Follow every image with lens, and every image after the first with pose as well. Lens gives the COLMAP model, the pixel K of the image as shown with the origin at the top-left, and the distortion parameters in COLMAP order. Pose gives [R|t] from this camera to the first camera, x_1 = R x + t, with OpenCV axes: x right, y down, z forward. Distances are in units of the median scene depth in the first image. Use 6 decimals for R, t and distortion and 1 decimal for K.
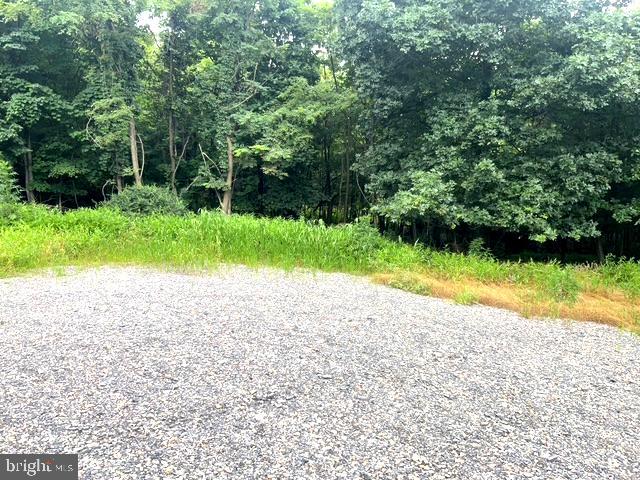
lens RADIAL K [[531.8, 0, 316.3], [0, 531.8, 238.2], [0, 0, 1]] dist [0.072421, -0.122295]
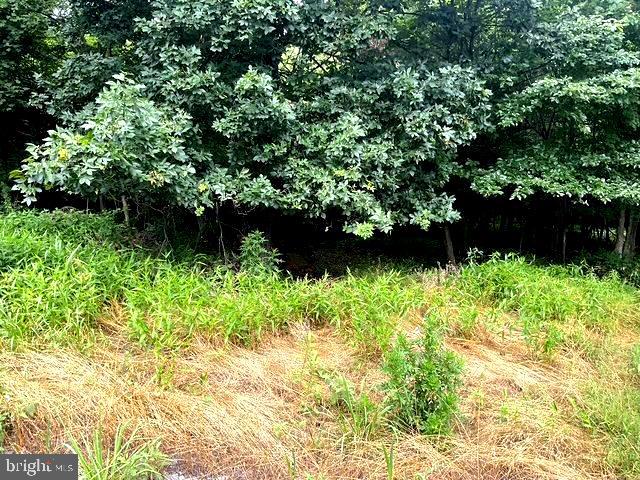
lens RADIAL K [[531.8, 0, 299.7], [0, 531.8, 235.3], [0, 0, 1]] dist [0.072421, -0.122295]
pose [[0.966097, -0.036678, 0.255559, 0.220622], [0.028614, 0.998971, 0.035200, -0.013649], [-0.256587, -0.026694, 0.966152, 0.504916]]
